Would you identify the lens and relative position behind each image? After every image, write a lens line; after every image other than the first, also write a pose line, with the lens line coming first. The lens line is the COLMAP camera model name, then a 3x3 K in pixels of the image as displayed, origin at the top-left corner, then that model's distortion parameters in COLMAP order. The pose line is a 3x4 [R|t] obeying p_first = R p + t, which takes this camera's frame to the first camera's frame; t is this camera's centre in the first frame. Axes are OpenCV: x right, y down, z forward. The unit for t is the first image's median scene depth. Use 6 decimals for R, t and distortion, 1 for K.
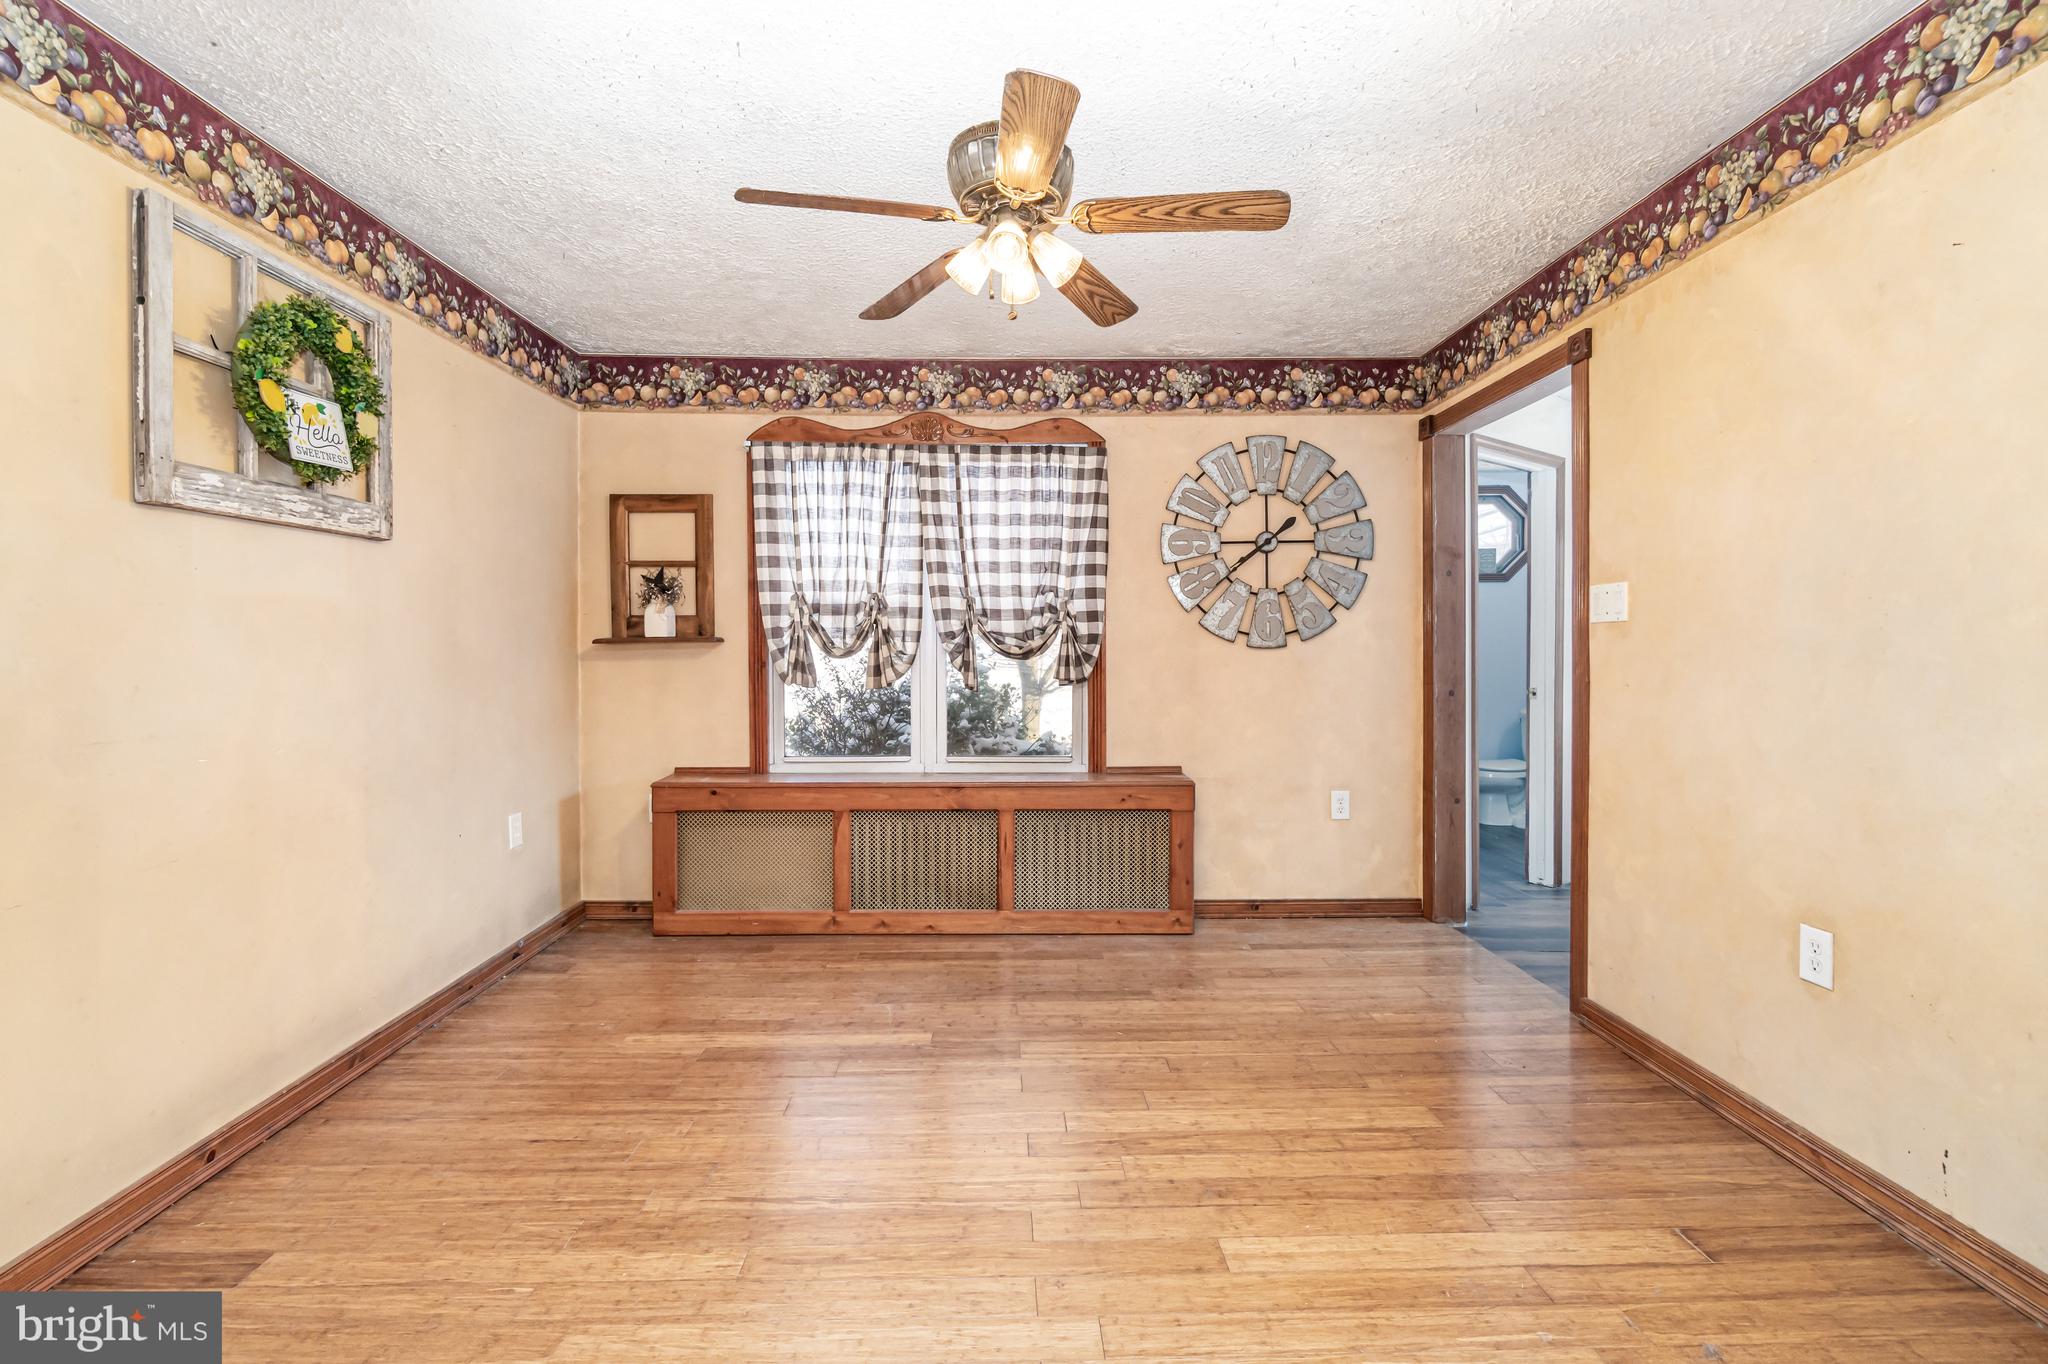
lens RADIAL K [[907.1, 0, 1015.9], [0, 907.1, 650.7], [0, 0, 1]] dist [-0.004935, 0.000943]
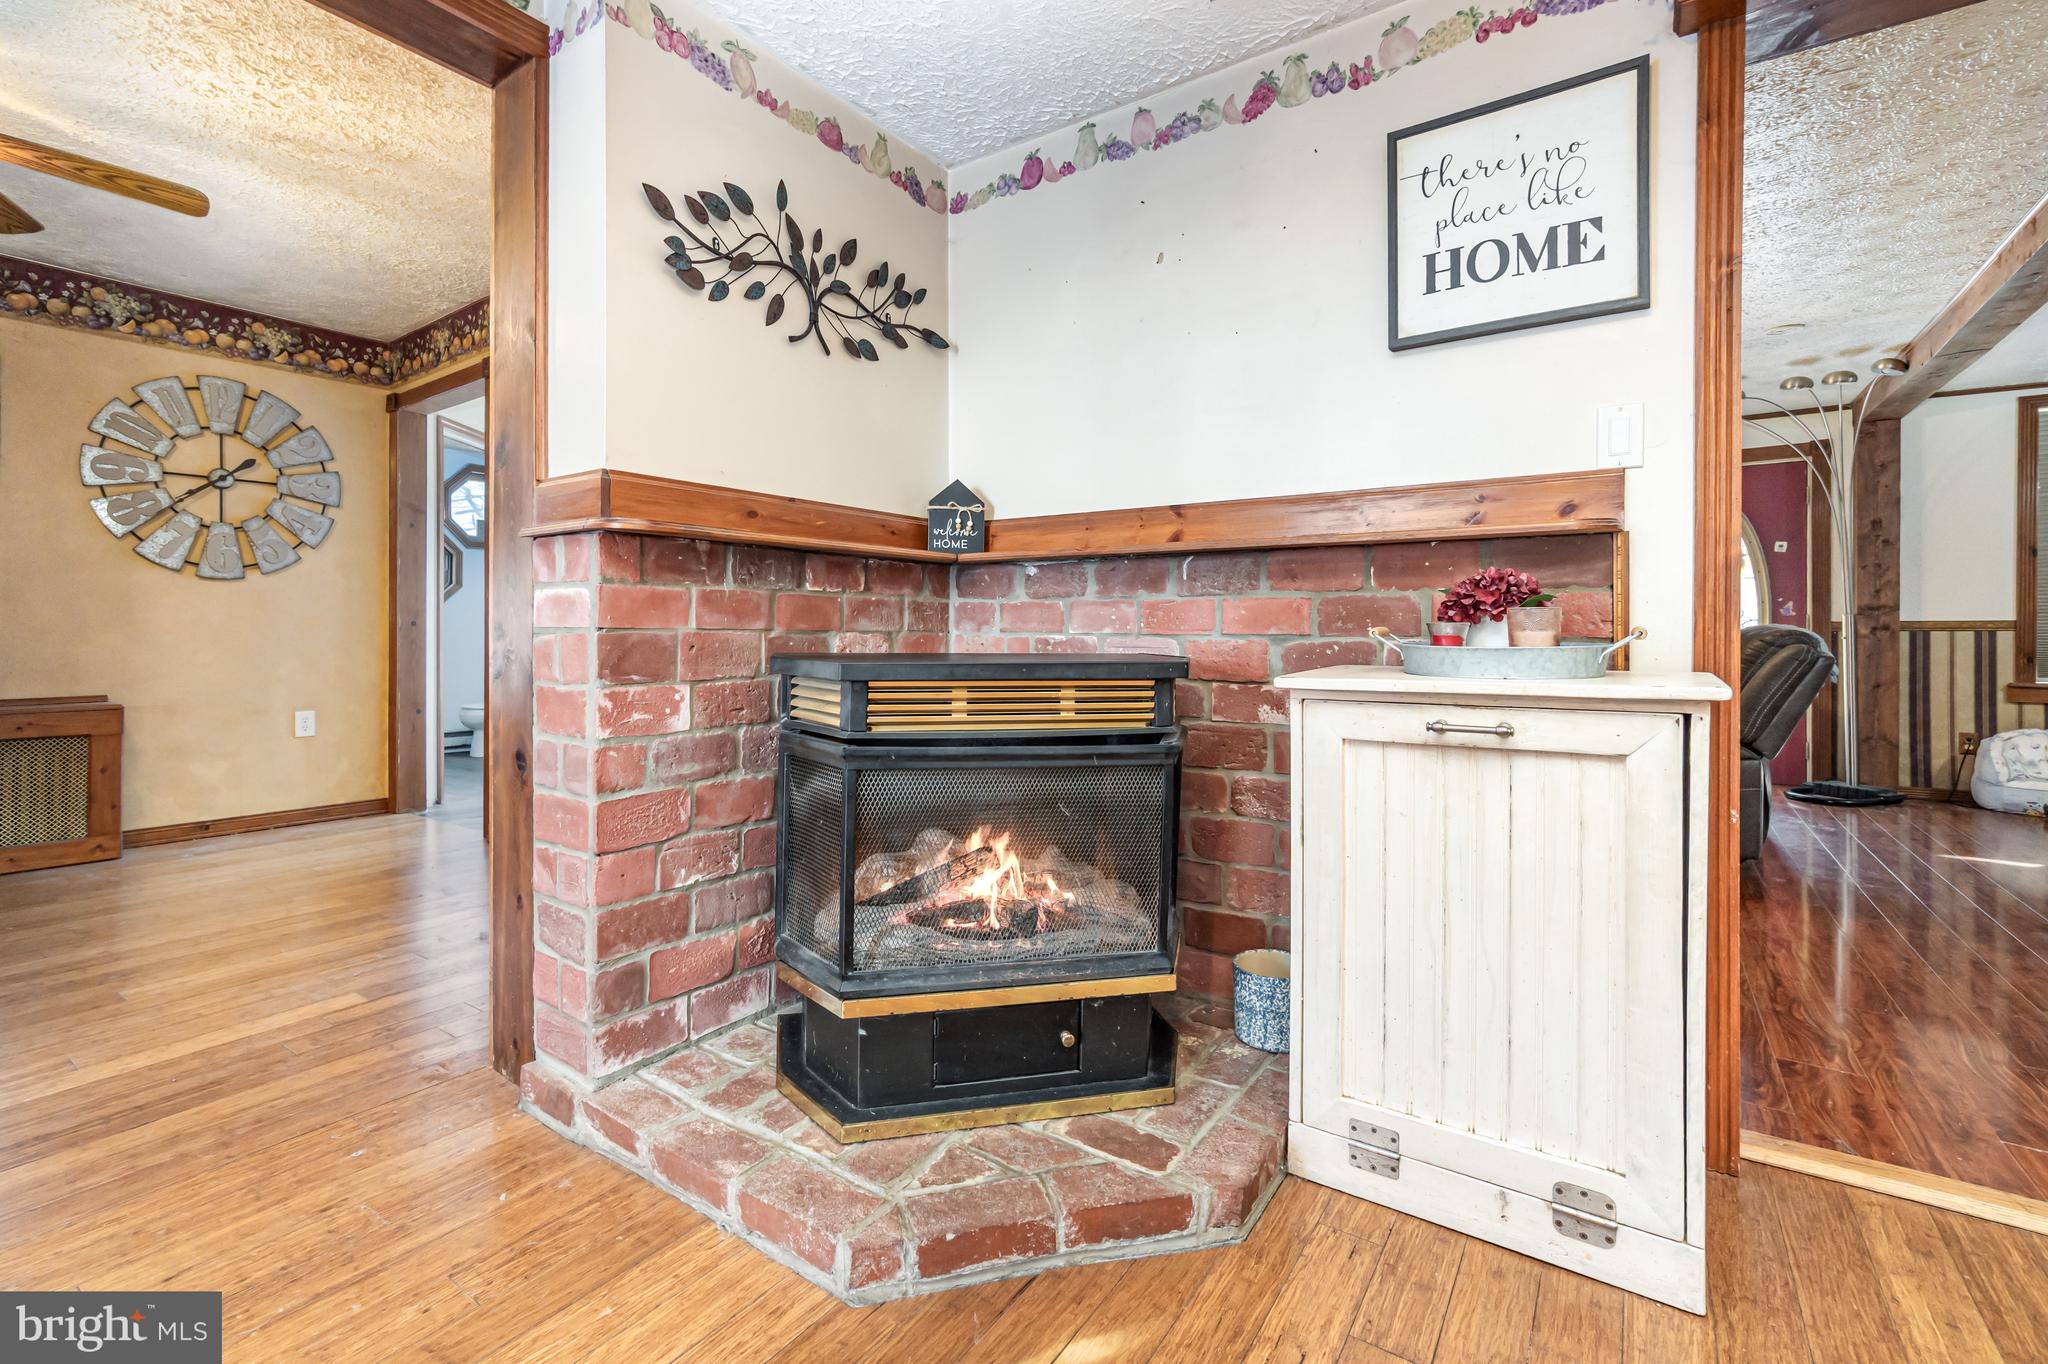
lens RADIAL K [[907.1, 0, 1009.5], [0, 907.1, 634.1], [0, 0, 1]] dist [-0.004935, 0.000943]
pose [[0.591555, 0.008267, 0.806222, -0.028447], [0.000096, 0.999947, -0.010324, 0.073378], [-0.806264, 0.006184, 0.591523, -0.368561]]
